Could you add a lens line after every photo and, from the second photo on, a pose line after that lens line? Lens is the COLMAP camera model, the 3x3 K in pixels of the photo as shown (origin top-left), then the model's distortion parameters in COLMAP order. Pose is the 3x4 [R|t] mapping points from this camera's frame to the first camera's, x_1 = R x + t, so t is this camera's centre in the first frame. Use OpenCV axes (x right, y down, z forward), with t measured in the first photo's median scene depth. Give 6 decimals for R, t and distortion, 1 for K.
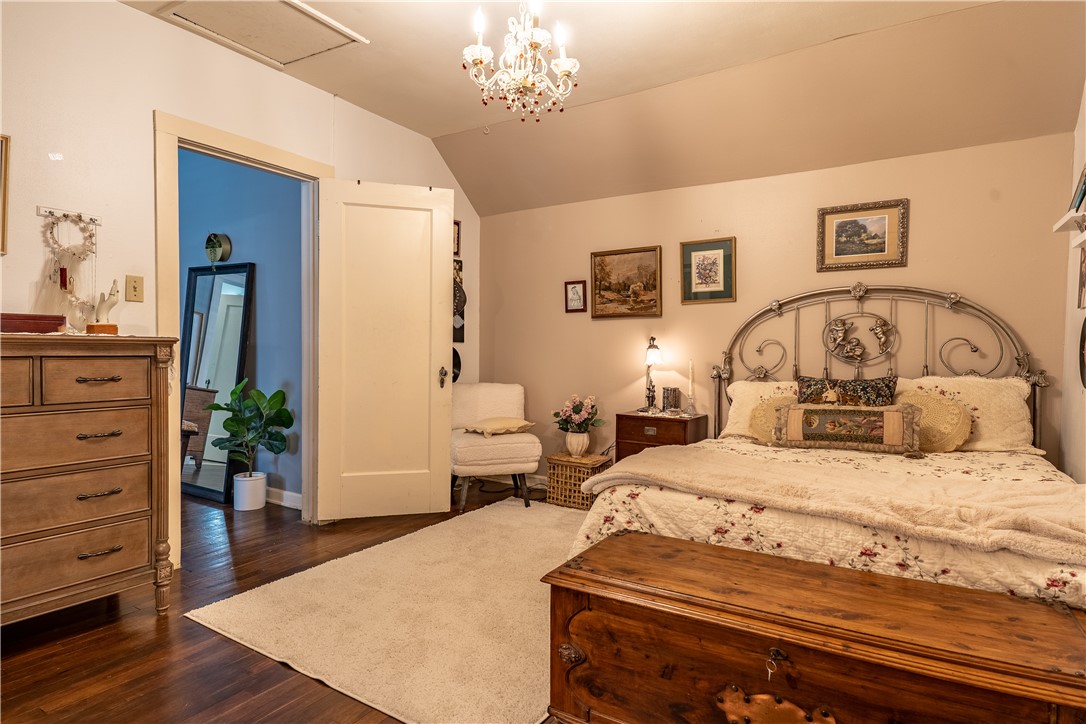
lens RADIAL K [[602.1, 0, 535.4], [0, 602.1, 355.7], [0, 0, 1]] dist [0.023982, -0.000527]
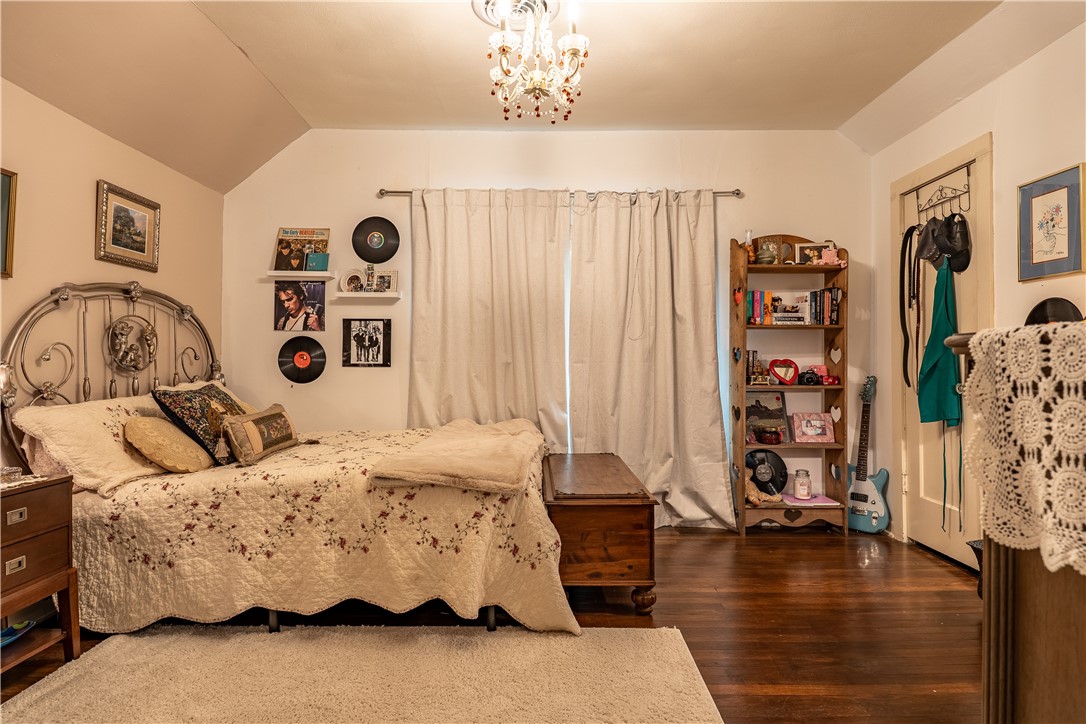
lens RADIAL K [[602.1, 0, 535.4], [0, 602.1, 355.7], [0, 0, 1]] dist [0.023982, -0.000527]
pose [[-0.518740, -0.001759, 0.854930, -0.526474], [0.000839, 0.999996, 0.002566, -0.014567], [-0.854932, 0.002048, -0.518737, 0.954559]]
